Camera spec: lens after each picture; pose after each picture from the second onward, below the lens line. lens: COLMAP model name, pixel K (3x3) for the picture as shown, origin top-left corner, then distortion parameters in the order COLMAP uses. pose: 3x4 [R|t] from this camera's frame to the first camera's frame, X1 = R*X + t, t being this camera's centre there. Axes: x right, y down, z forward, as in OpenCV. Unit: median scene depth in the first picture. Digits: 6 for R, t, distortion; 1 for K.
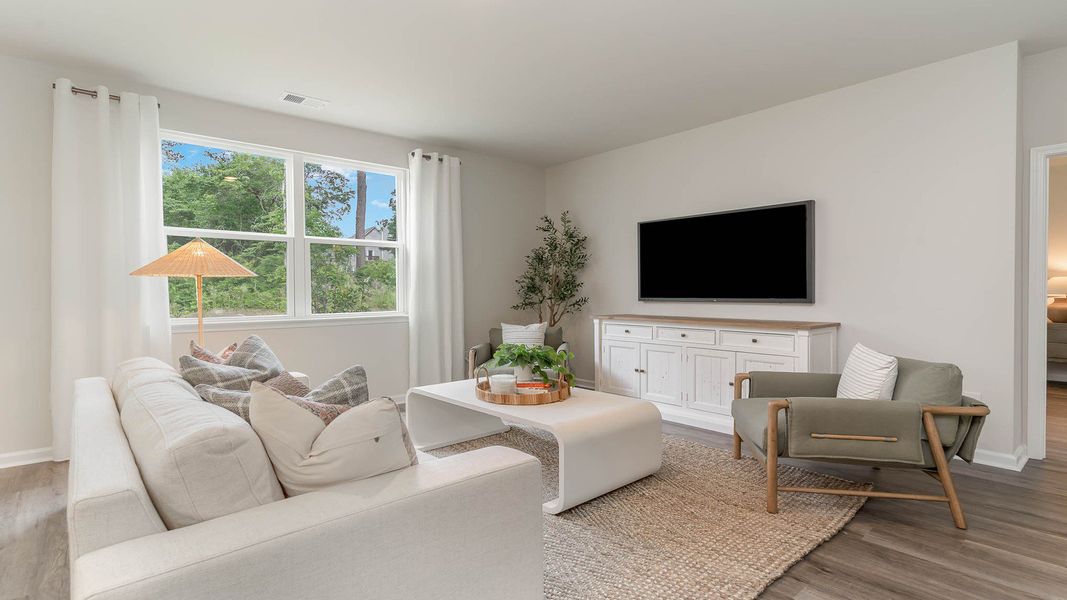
lens RADIAL K [[513.6, 0, 533.5], [0, 513.6, 300.0], [0, 0, 1]] dist [0.001307, 0.000394]
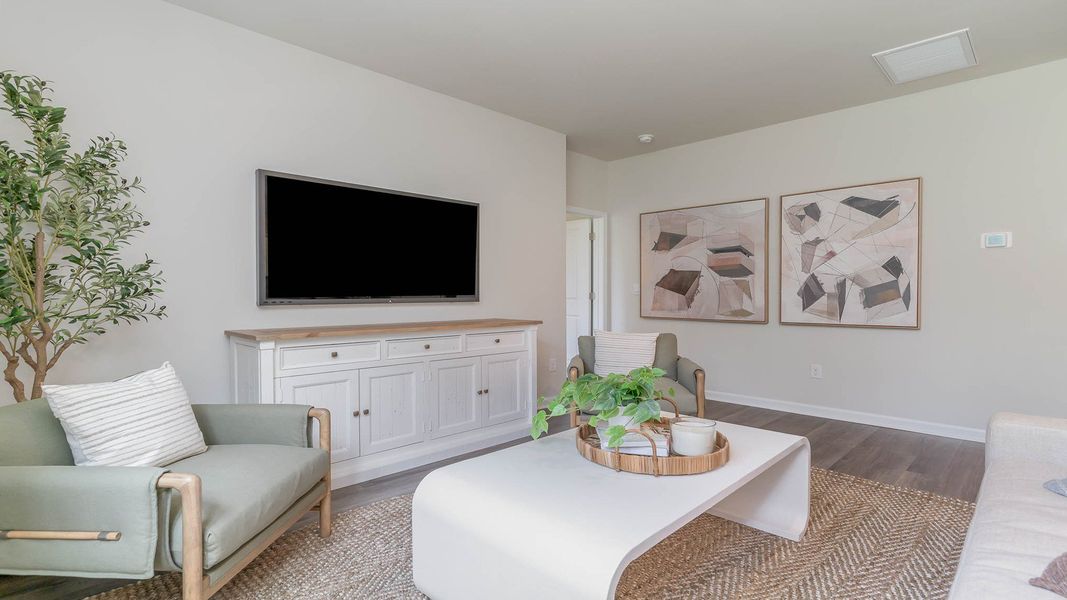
lens RADIAL K [[513.6, 0, 533.5], [0, 513.6, 300.0], [0, 0, 1]] dist [0.001307, 0.000394]
pose [[-0.062367, 0.002672, 0.998050, -0.446794], [0.034407, 0.999408, -0.000526, 0.005921], [-0.997460, 0.034308, -0.062422, 0.838648]]
